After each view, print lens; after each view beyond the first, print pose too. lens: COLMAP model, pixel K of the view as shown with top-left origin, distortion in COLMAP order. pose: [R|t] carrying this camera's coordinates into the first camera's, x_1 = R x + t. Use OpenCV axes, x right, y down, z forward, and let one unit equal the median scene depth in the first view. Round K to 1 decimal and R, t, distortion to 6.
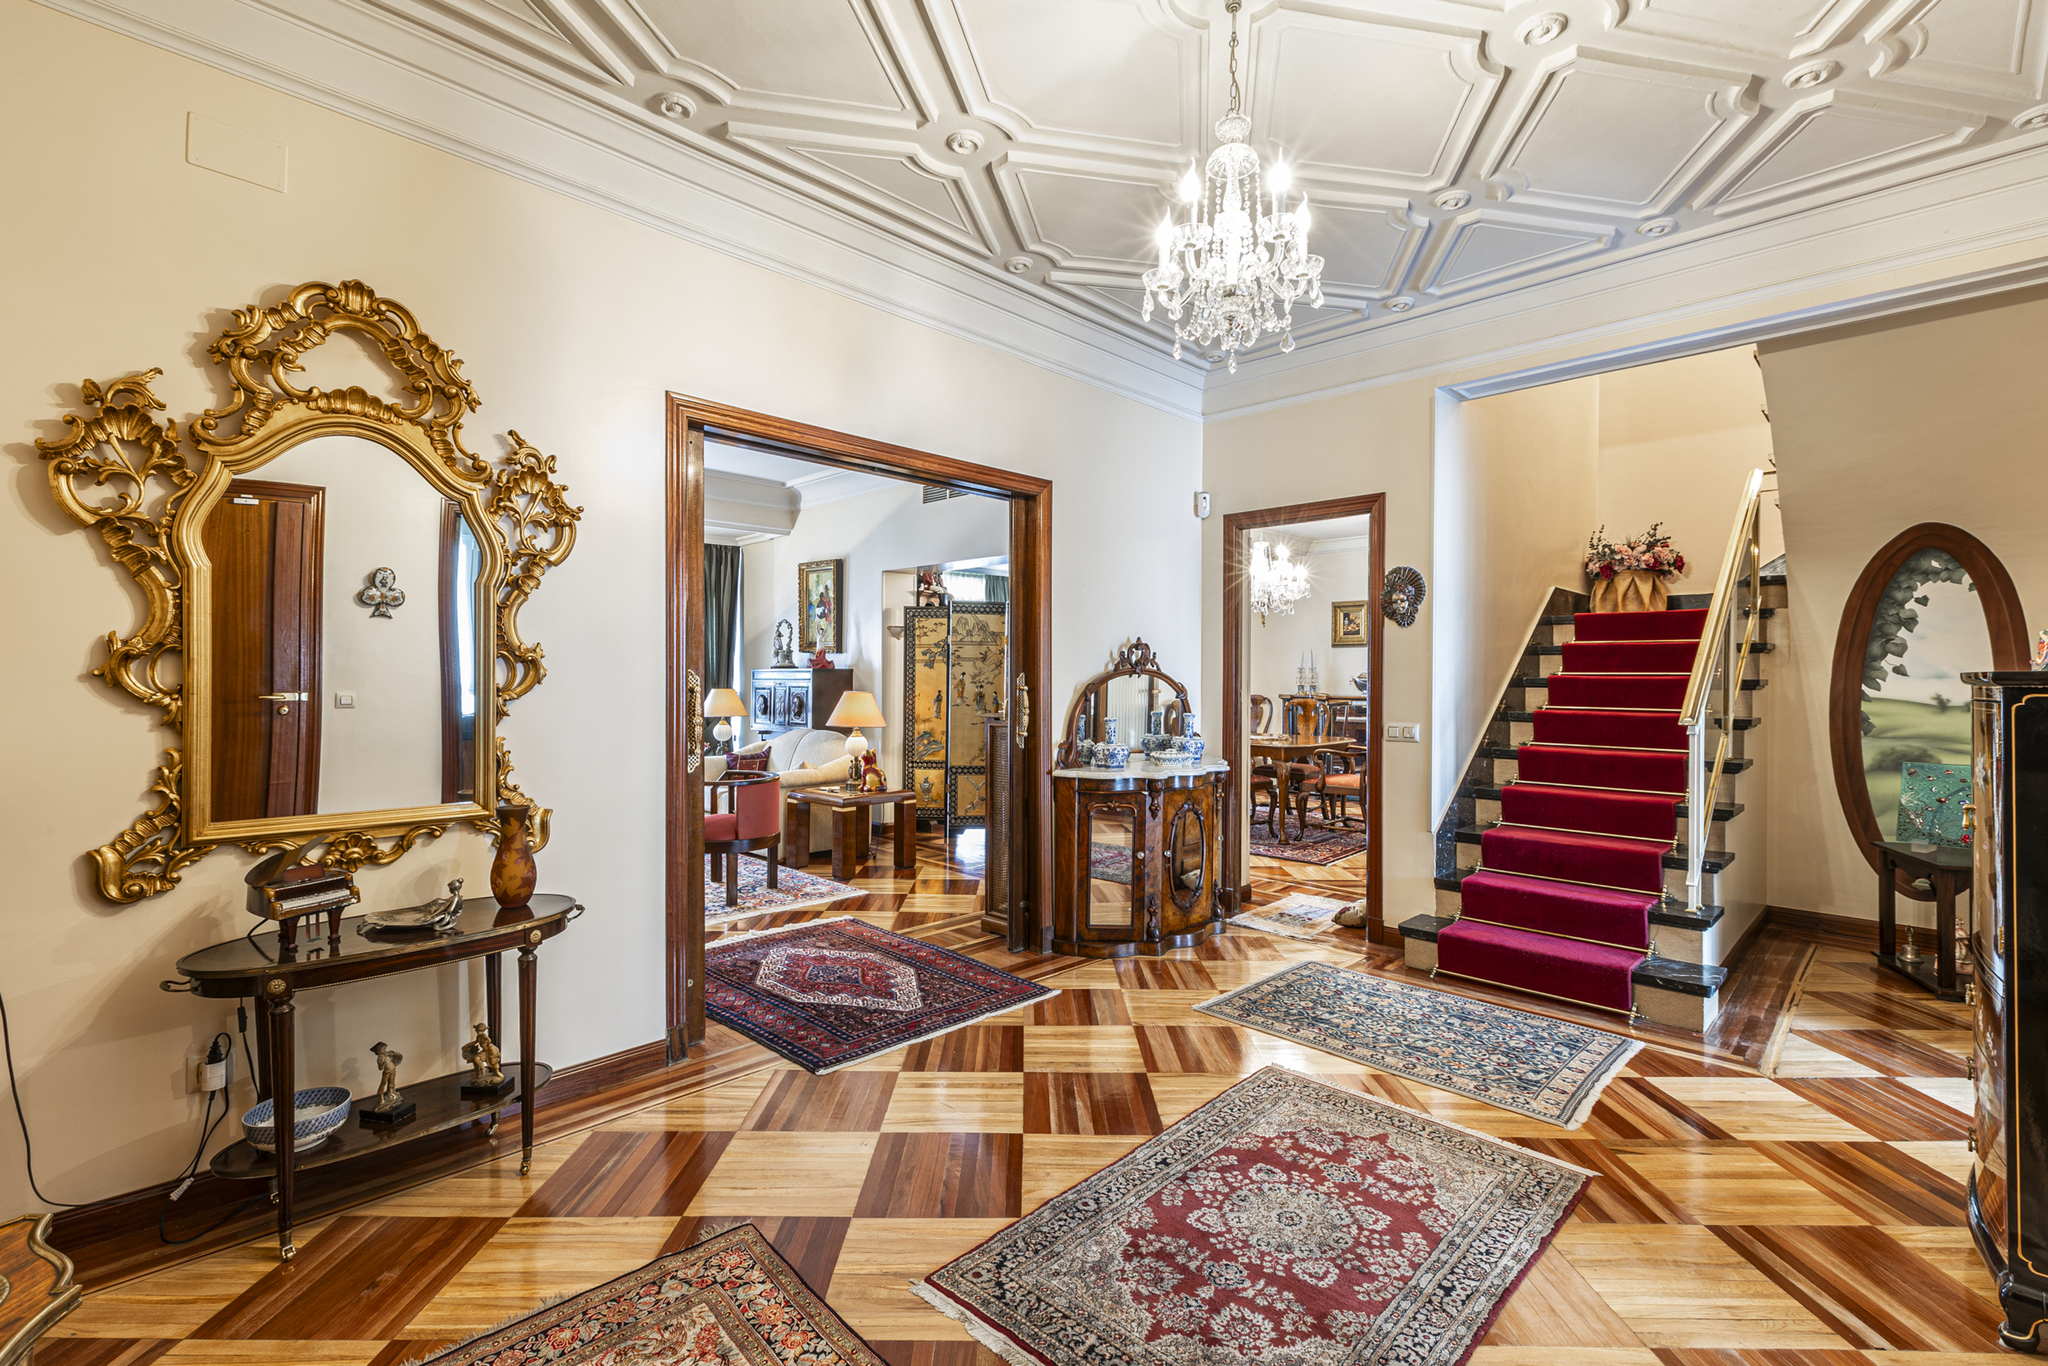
lens RADIAL K [[911.5, 0, 1024.0], [0, 911.5, 683.0], [0, 0, 1]] dist [0.000737, 0.000133]
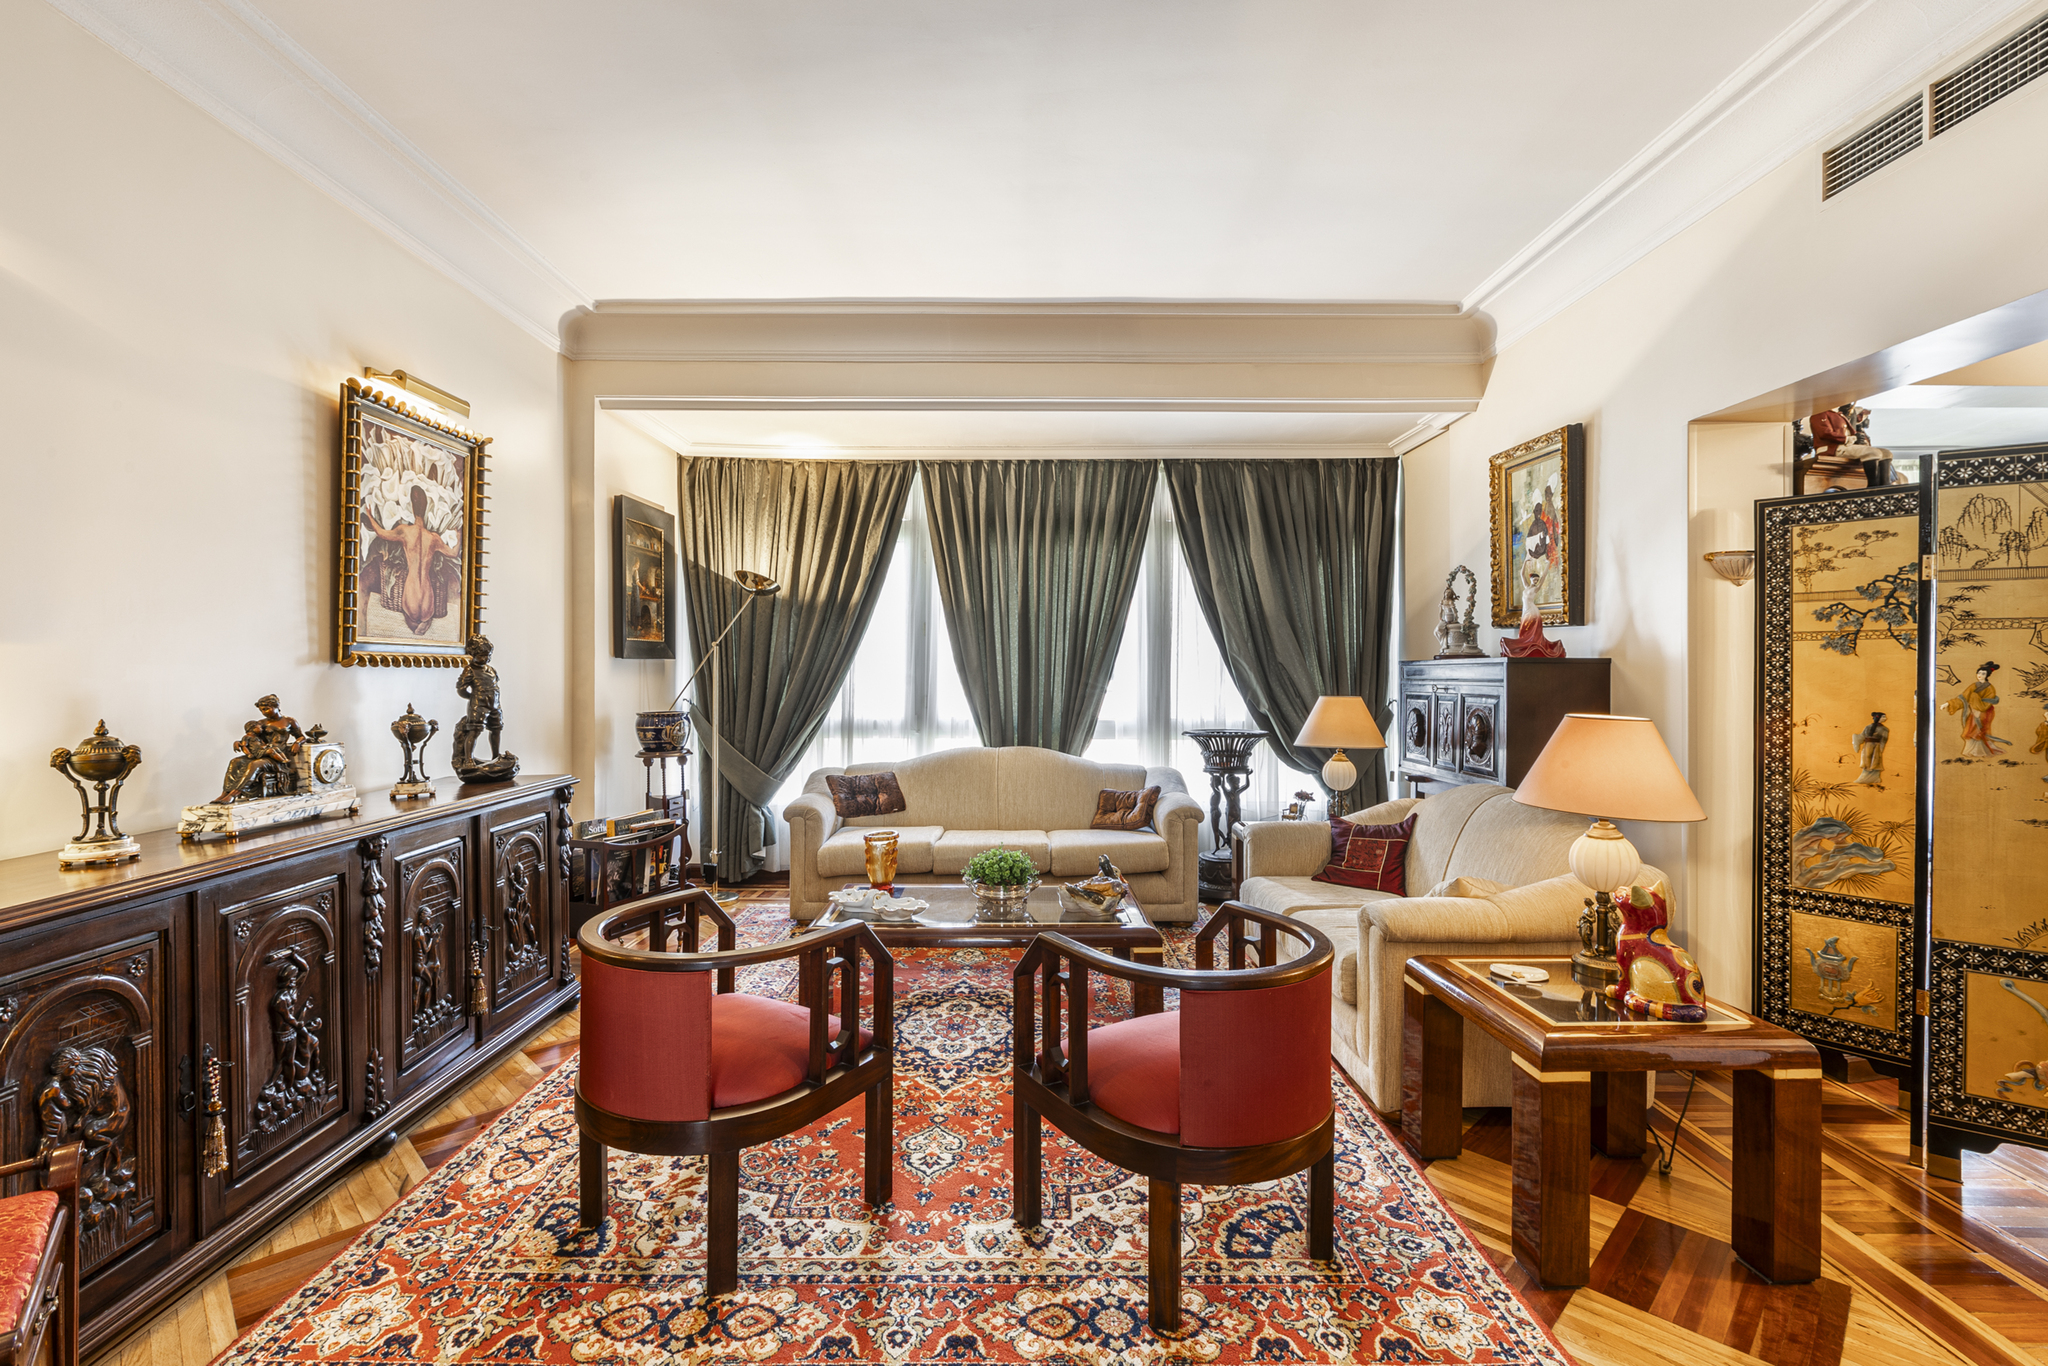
lens RADIAL K [[917.3, 0, 1009.8], [0, 917.3, 670.8], [0, 0, 1]] dist [-0.002483, -0.000493]
pose [[0.700888, -0.004572, -0.713257, -0.126054], [-0.002135, 0.999962, -0.008508, -0.008092], [0.713268, 0.007486, 0.700851, 0.819670]]
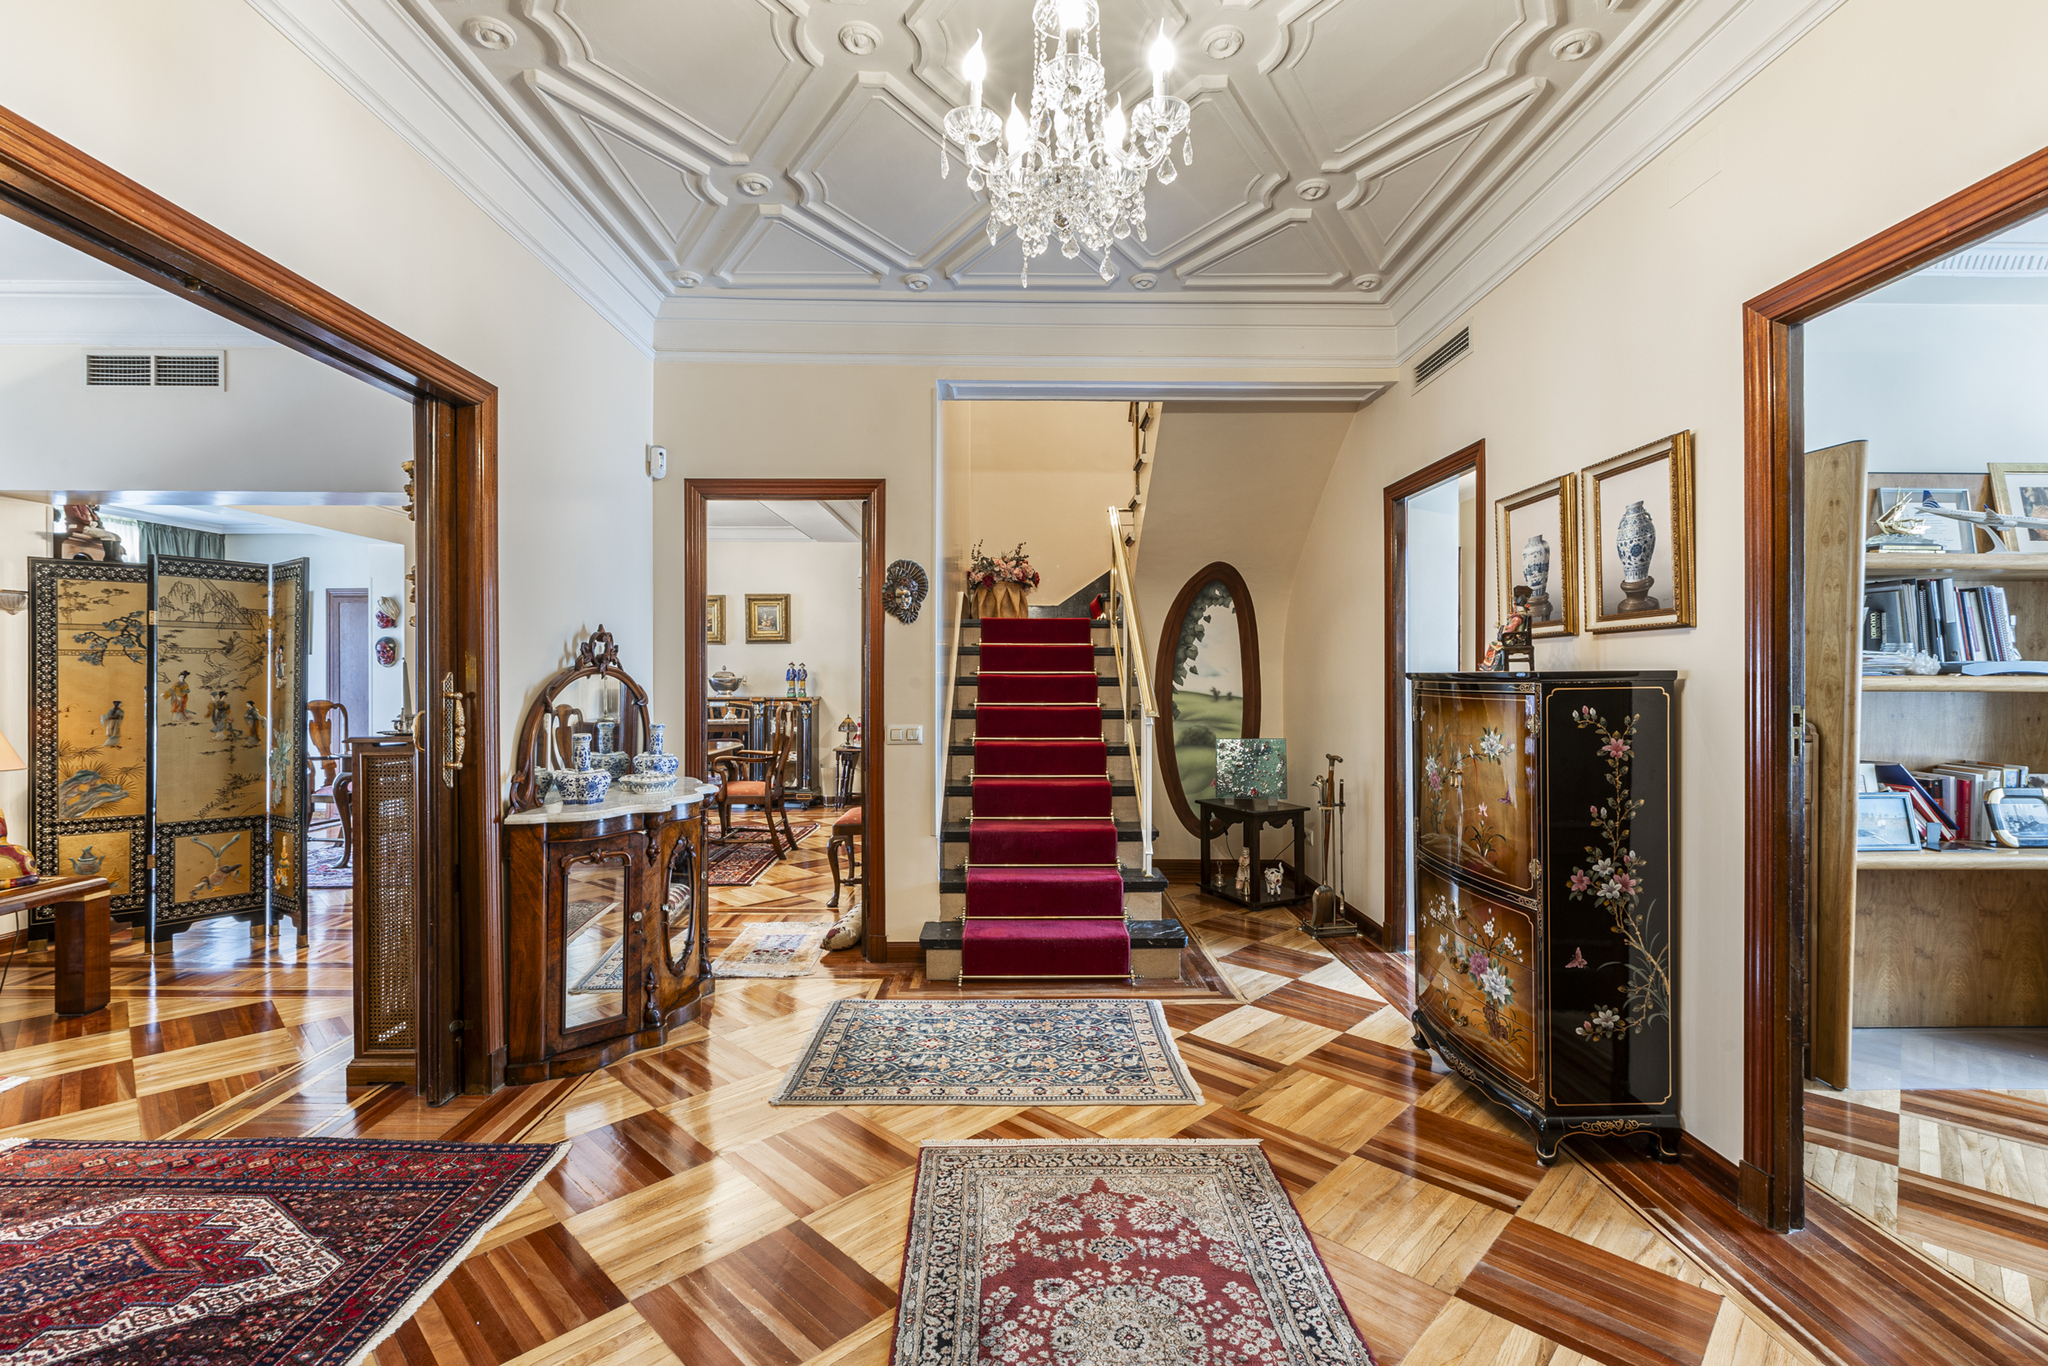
lens RADIAL K [[911.5, 0, 1024.0], [0, 911.5, 683.0], [0, 0, 1]] dist [0.000737, 0.000133]
pose [[0.697344, -0.008809, 0.716683, -0.180579], [0.007748, 0.999959, 0.004752, -0.003331], [-0.716695, 0.002239, 0.697383, 0.248888]]
